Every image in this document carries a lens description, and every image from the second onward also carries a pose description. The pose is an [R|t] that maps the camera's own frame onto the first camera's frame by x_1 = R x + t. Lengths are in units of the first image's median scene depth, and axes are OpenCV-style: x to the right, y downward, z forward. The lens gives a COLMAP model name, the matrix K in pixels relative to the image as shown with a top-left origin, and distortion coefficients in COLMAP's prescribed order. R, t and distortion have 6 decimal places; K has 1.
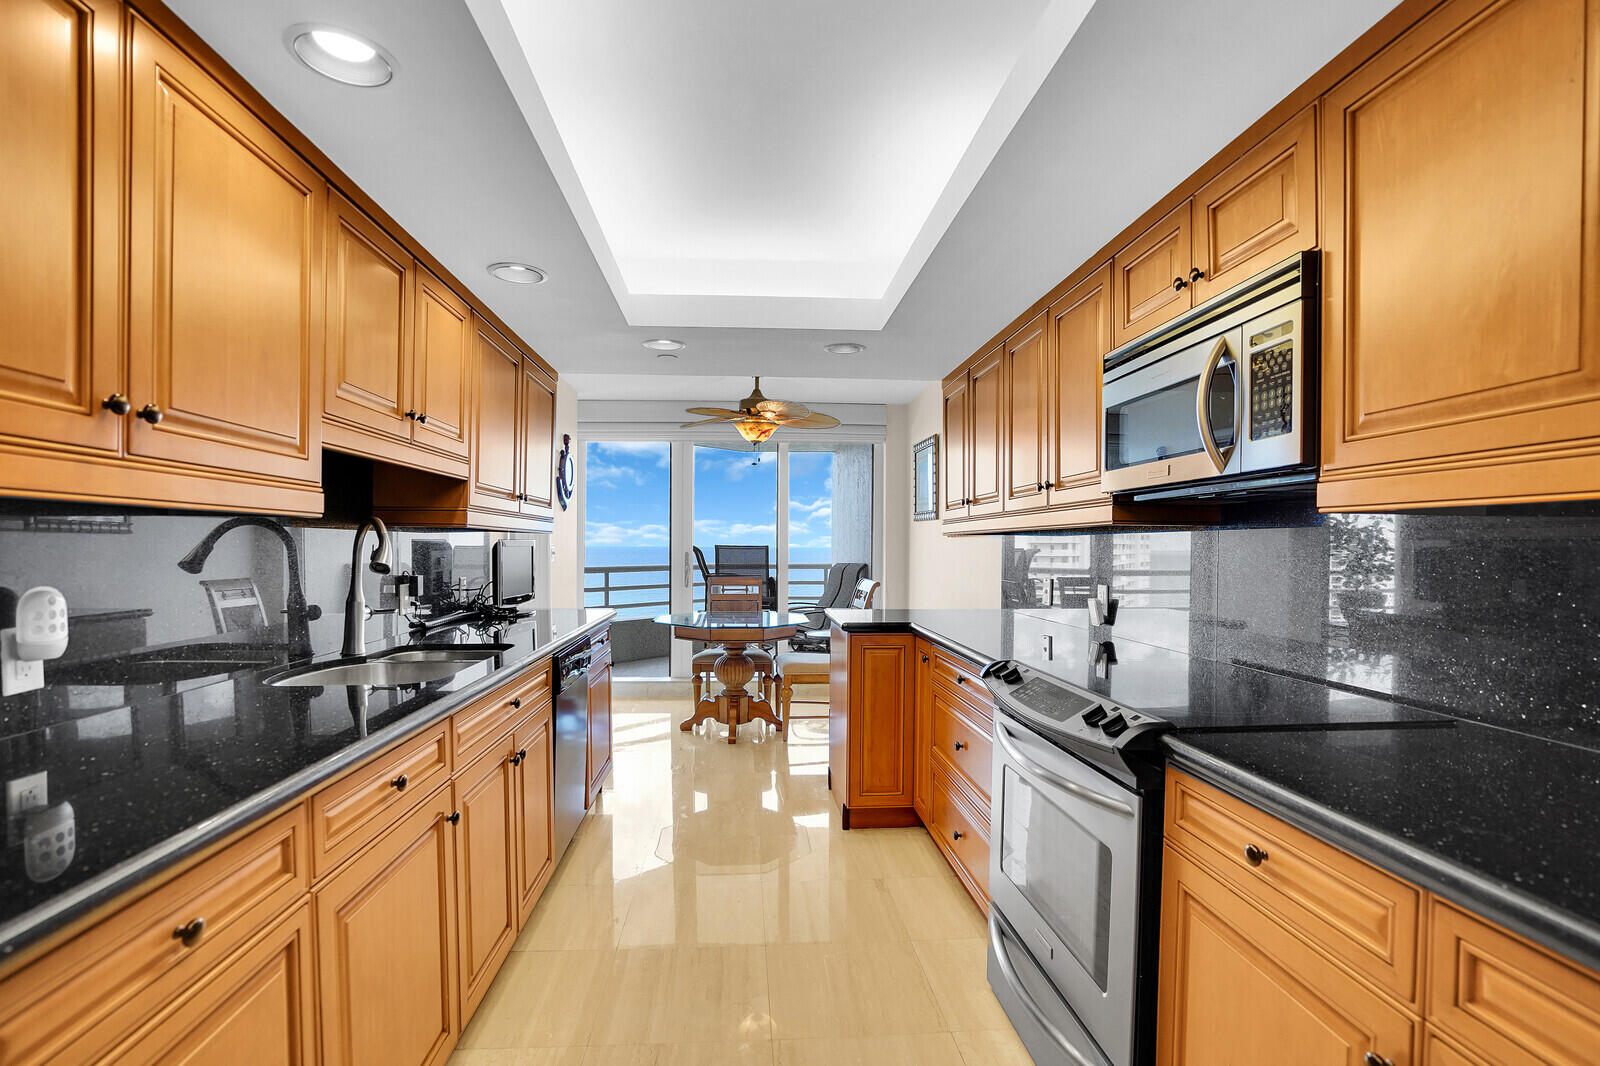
lens RADIAL K [[733.7, 0, 800.0], [0, 733.7, 533.0], [0, 0, 1]] dist [-0.102863, 0.023314]
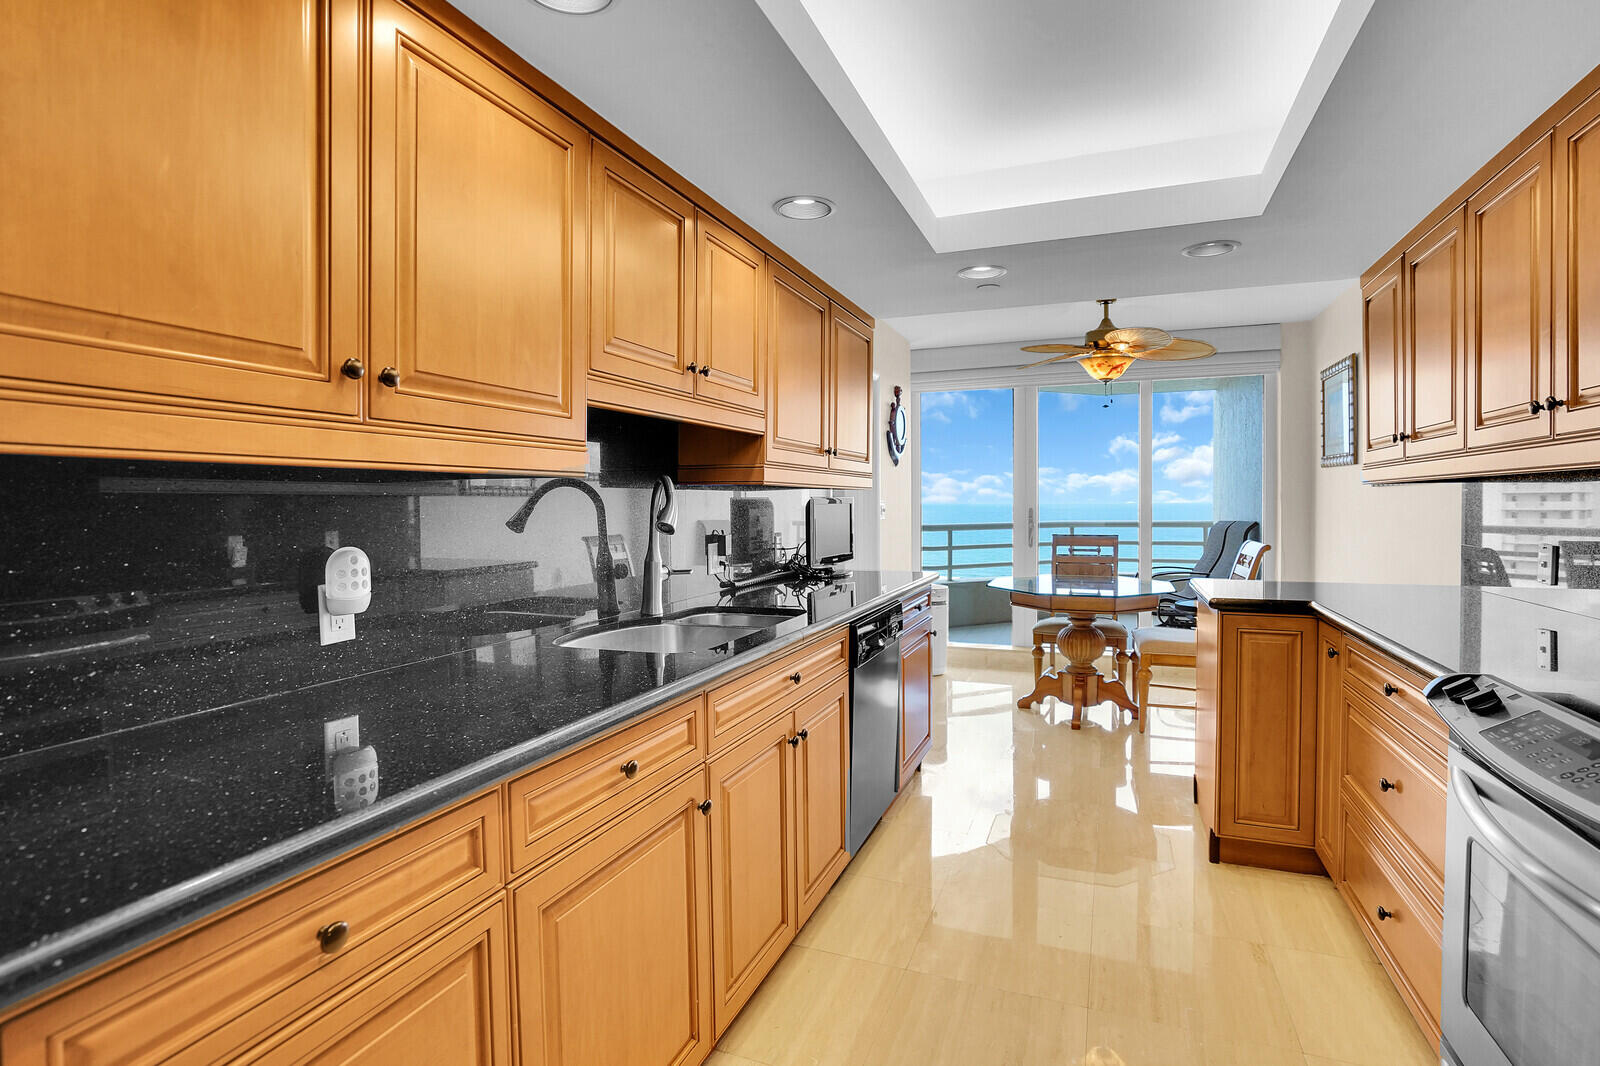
lens RADIAL K [[750.2, 0, 808.0], [0, 750.2, 502.6], [0, 0, 1]] dist [-0.077870, 0.028682]
pose [[0.893069, -0.008438, -0.449840, 0.031083], [0.017013, 0.999742, 0.015024, 0.001649], [0.449597, -0.021071, 0.892983, 0.122847]]
